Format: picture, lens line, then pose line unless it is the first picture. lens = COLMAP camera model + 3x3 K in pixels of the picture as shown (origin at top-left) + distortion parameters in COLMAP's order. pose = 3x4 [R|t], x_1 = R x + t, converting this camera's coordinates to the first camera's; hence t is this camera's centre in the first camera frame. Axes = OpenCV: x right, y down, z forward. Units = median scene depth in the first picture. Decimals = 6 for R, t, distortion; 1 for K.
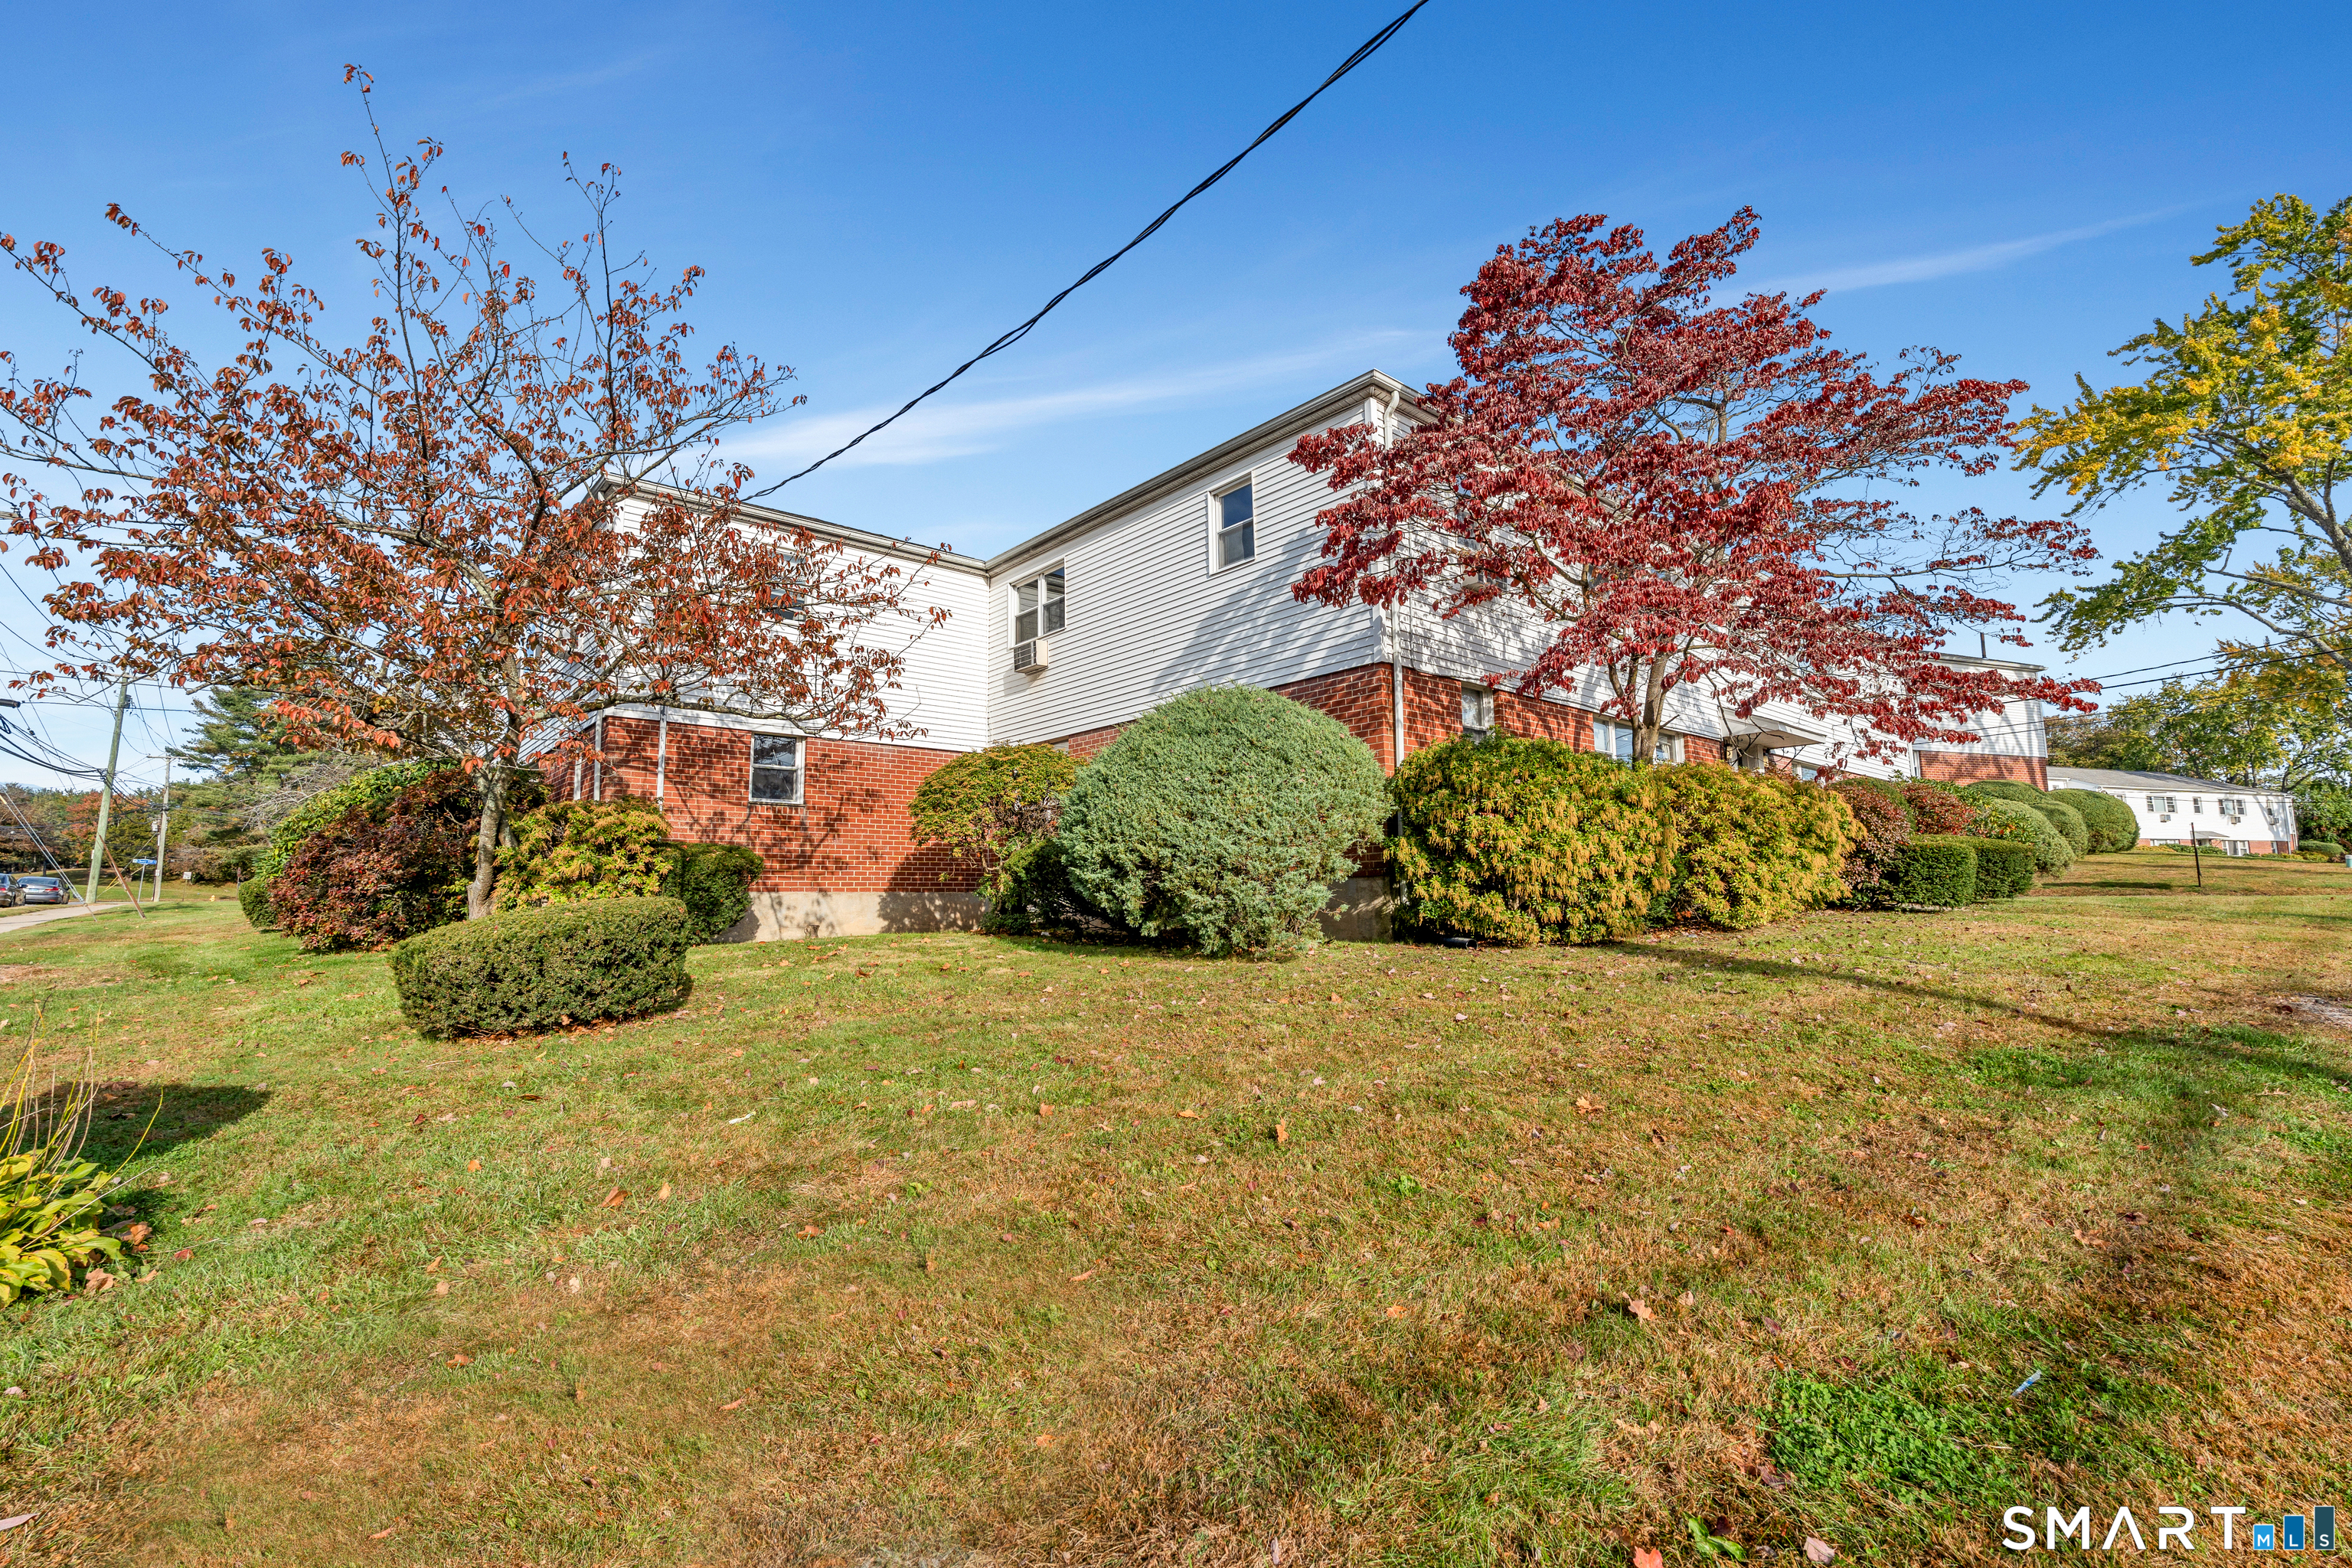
lens RADIAL K [[1072.0, 0, 1169.3], [0, 1072.0, 783.3], [0, 0, 1]] dist [-0.004977, -0.001916]
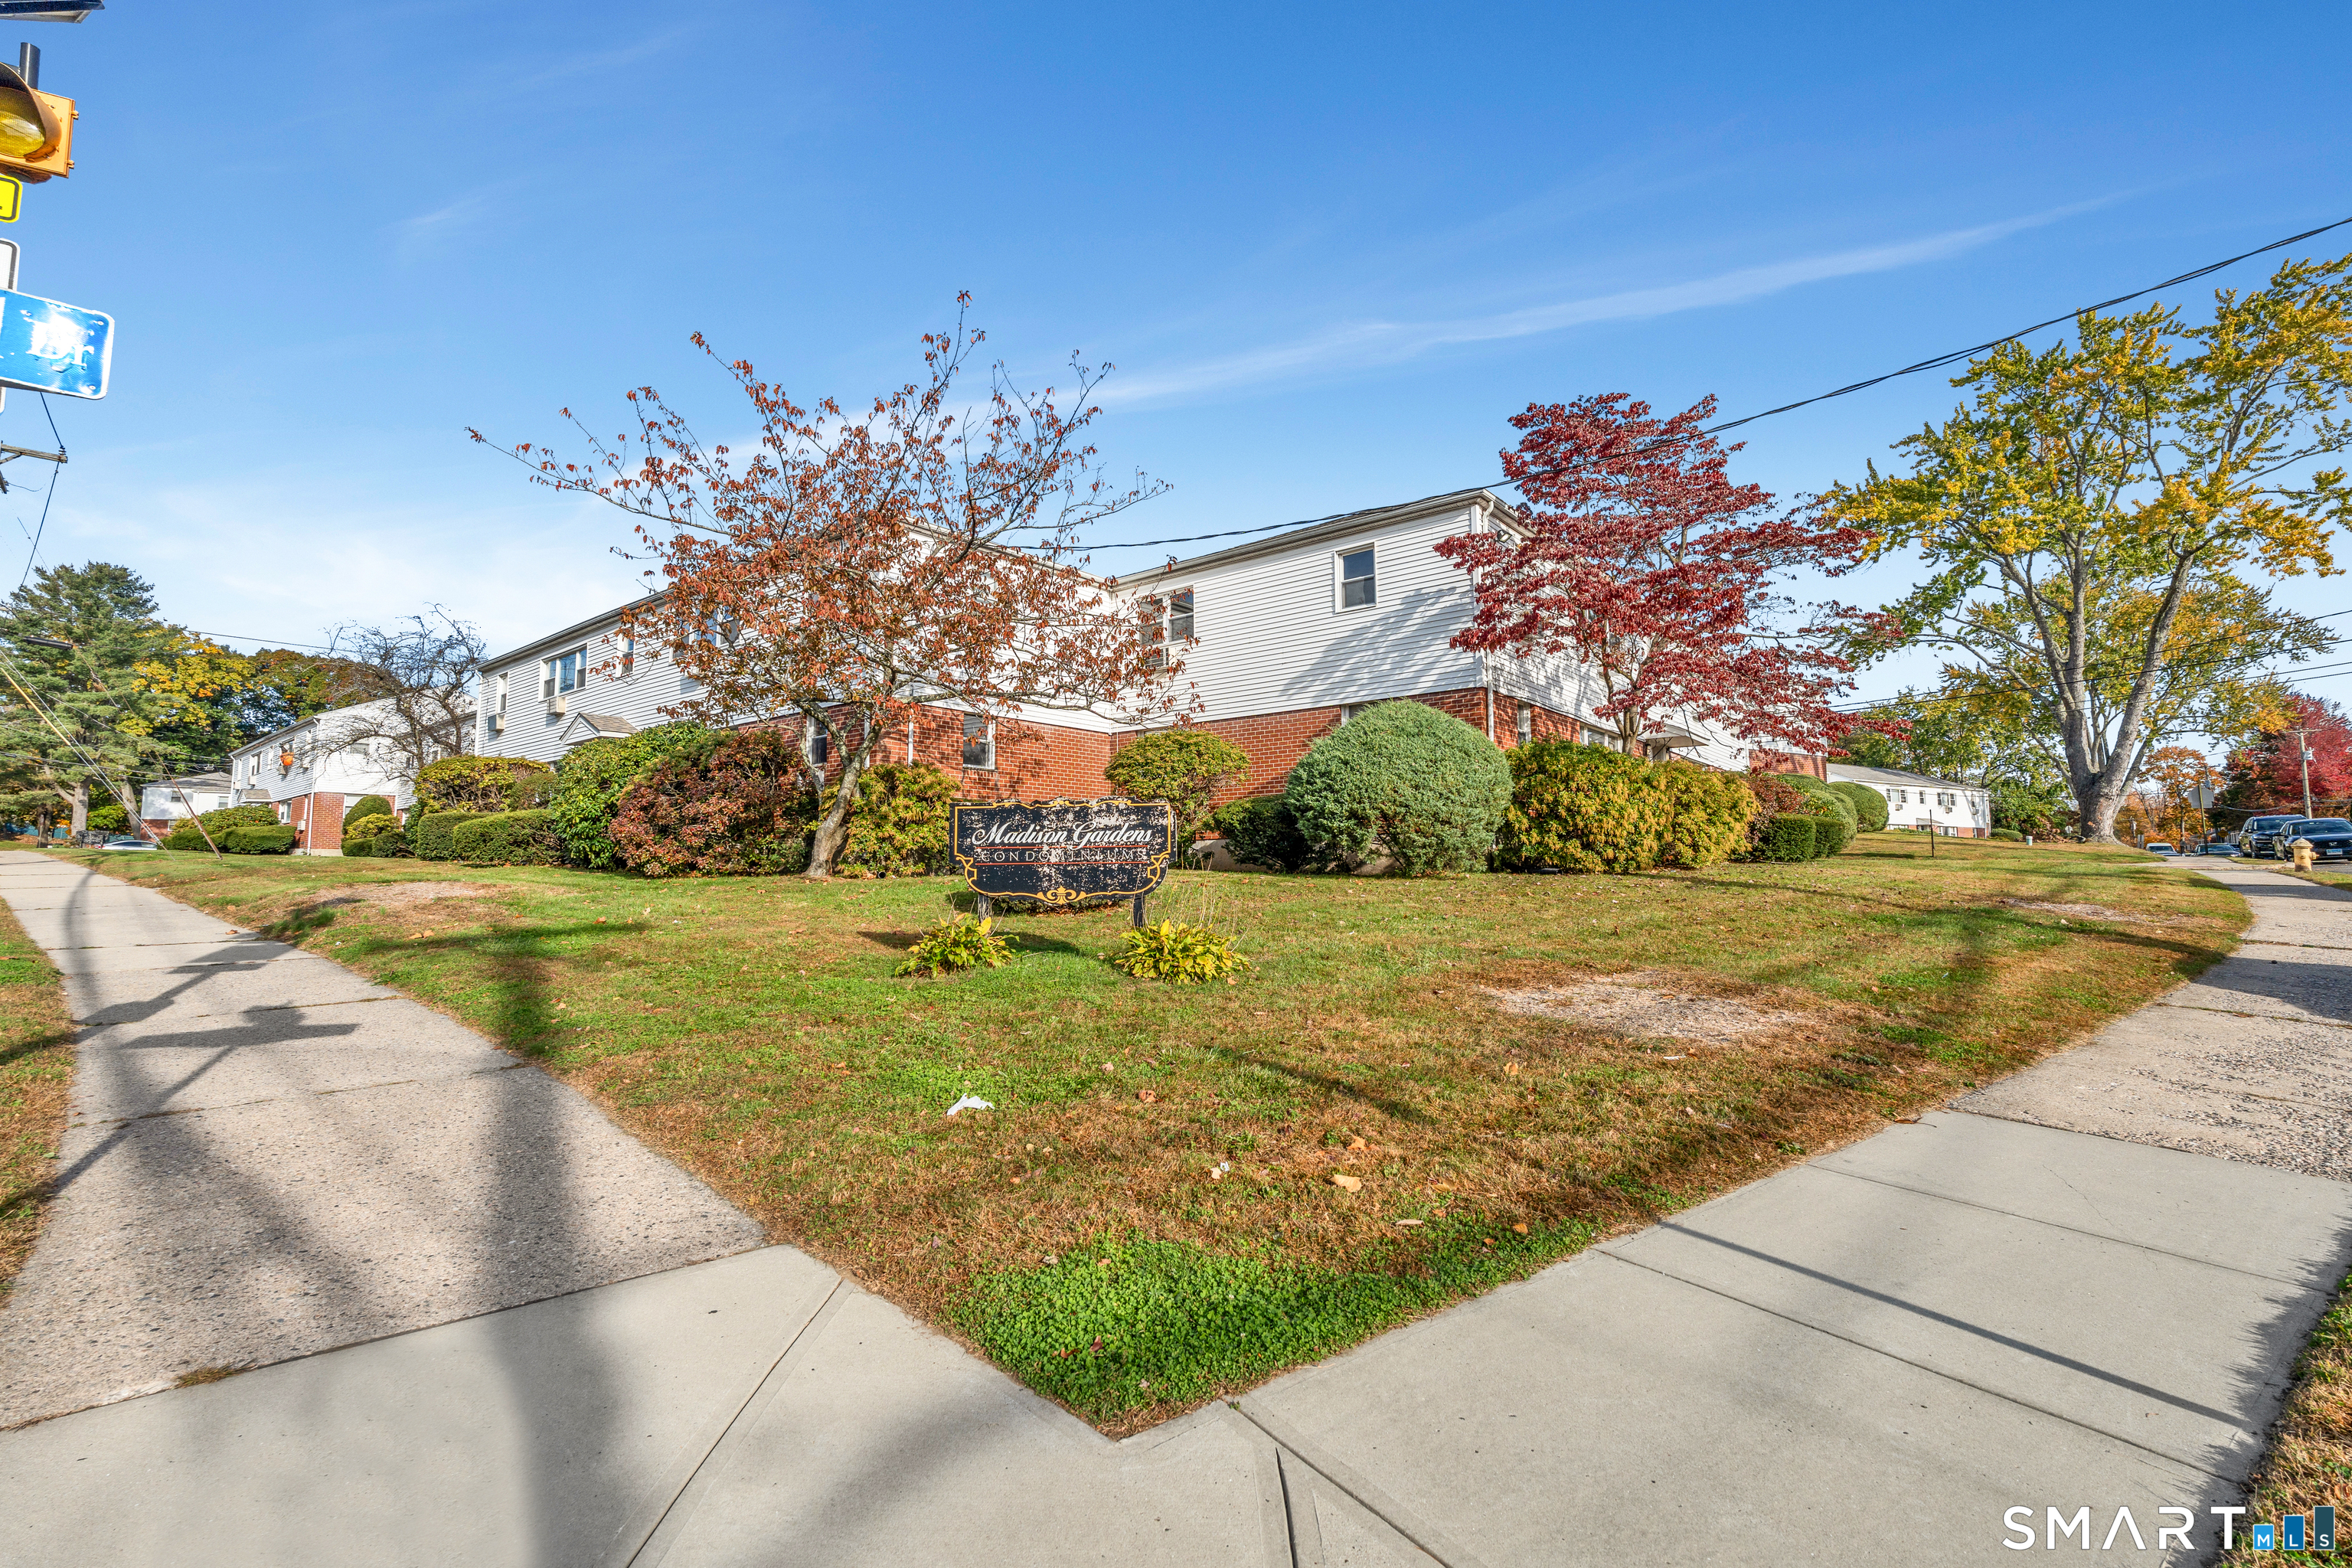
lens RADIAL K [[1072.0, 0, 1181.6], [0, 1072.0, 785.6], [0, 0, 1]] dist [-0.004977, -0.001916]
pose [[0.985656, 0.025670, 0.166805, -0.375167], [-0.030737, 0.999139, 0.027865, -0.004111], [-0.165946, -0.032592, 0.985596, -0.329934]]
